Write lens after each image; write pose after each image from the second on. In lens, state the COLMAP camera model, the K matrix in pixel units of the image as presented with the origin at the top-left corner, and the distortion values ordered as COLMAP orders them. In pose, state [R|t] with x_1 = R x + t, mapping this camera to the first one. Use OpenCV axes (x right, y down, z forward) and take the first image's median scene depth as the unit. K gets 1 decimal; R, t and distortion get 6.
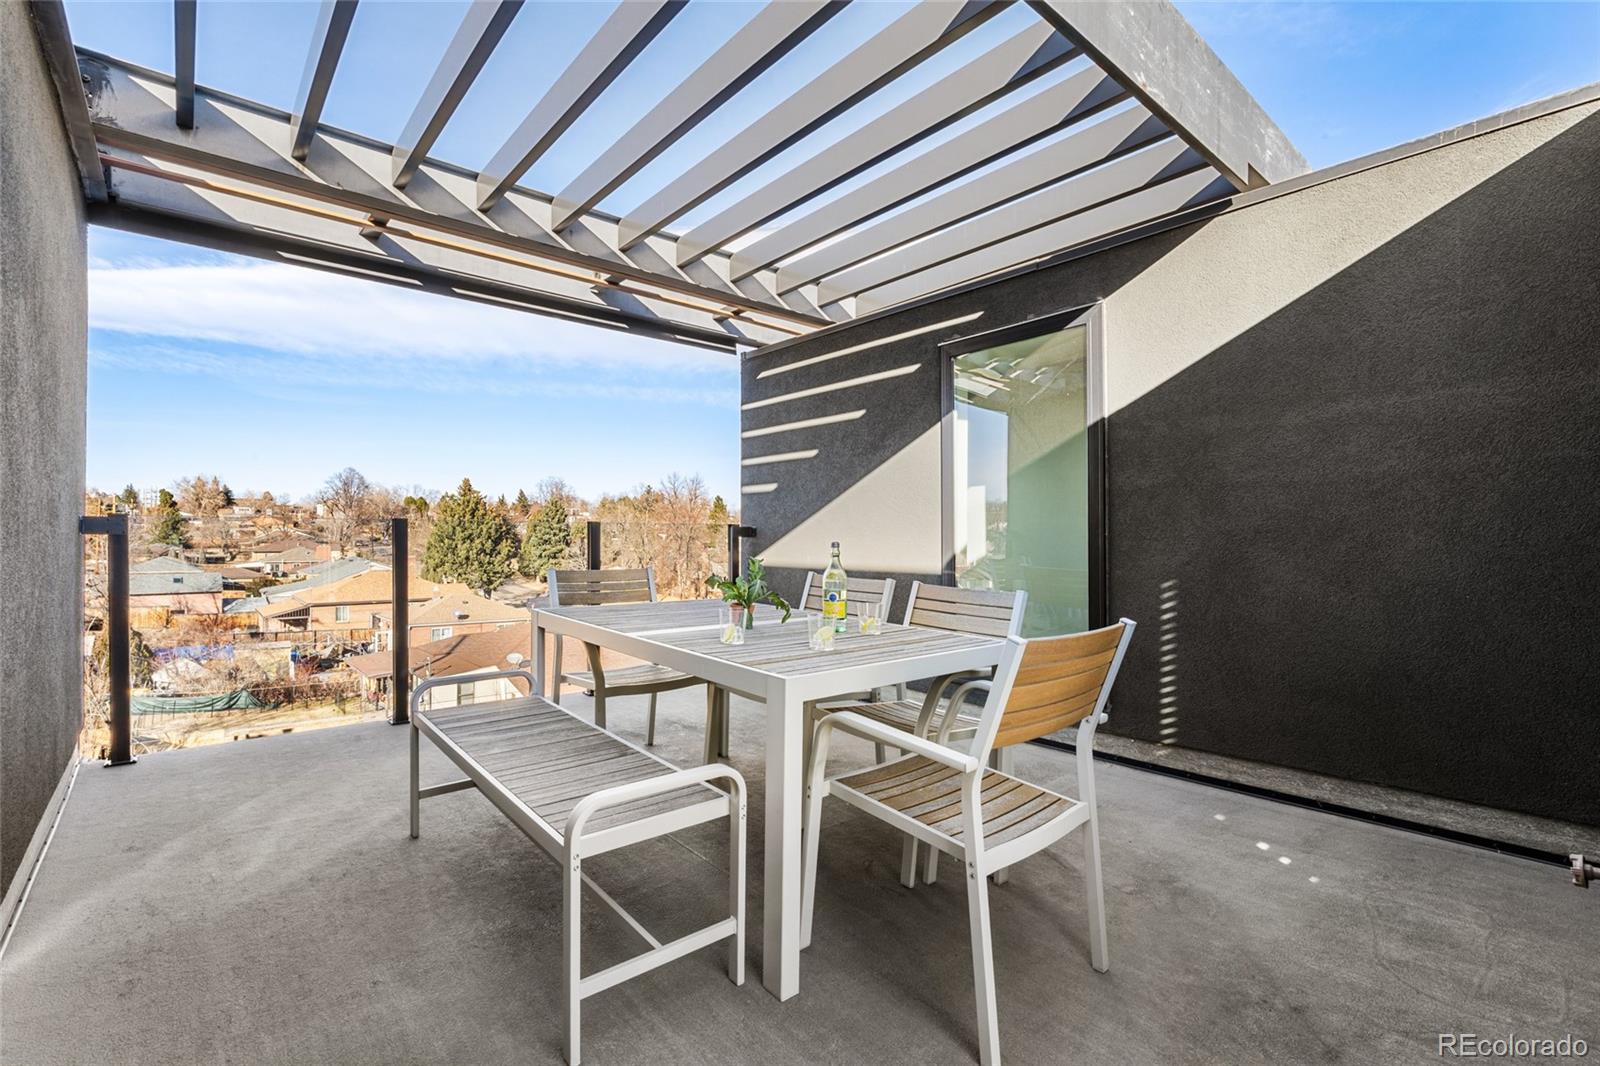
lens RADIAL K [[710.8, 0, 787.0], [0, 710.8, 539.2], [0, 0, 1]] dist [-0.006861, 0.001945]
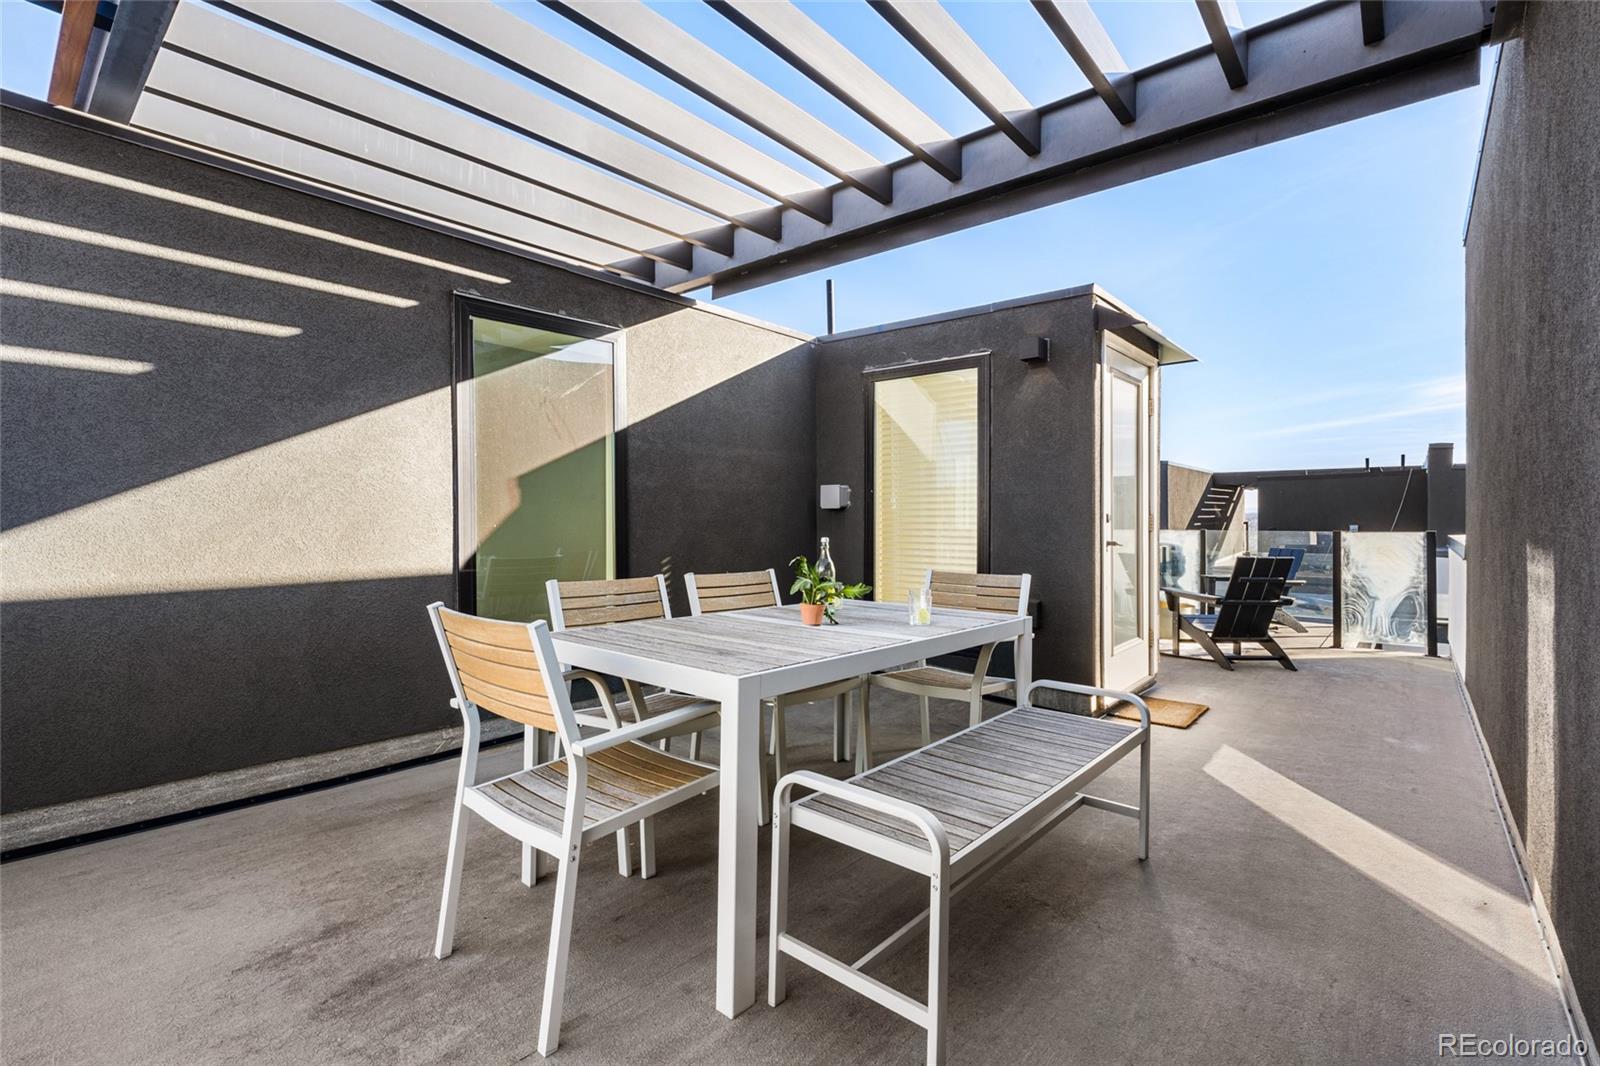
lens RADIAL K [[710.8, 0, 788.9], [0, 710.8, 521.8], [0, 0, 1]] dist [-0.006861, 0.001945]
pose [[-0.147650, -0.000675, 0.989040, -0.785155], [0.012936, 0.999913, 0.002614, -0.011091], [-0.988955, 0.013180, -0.147628, 0.913693]]
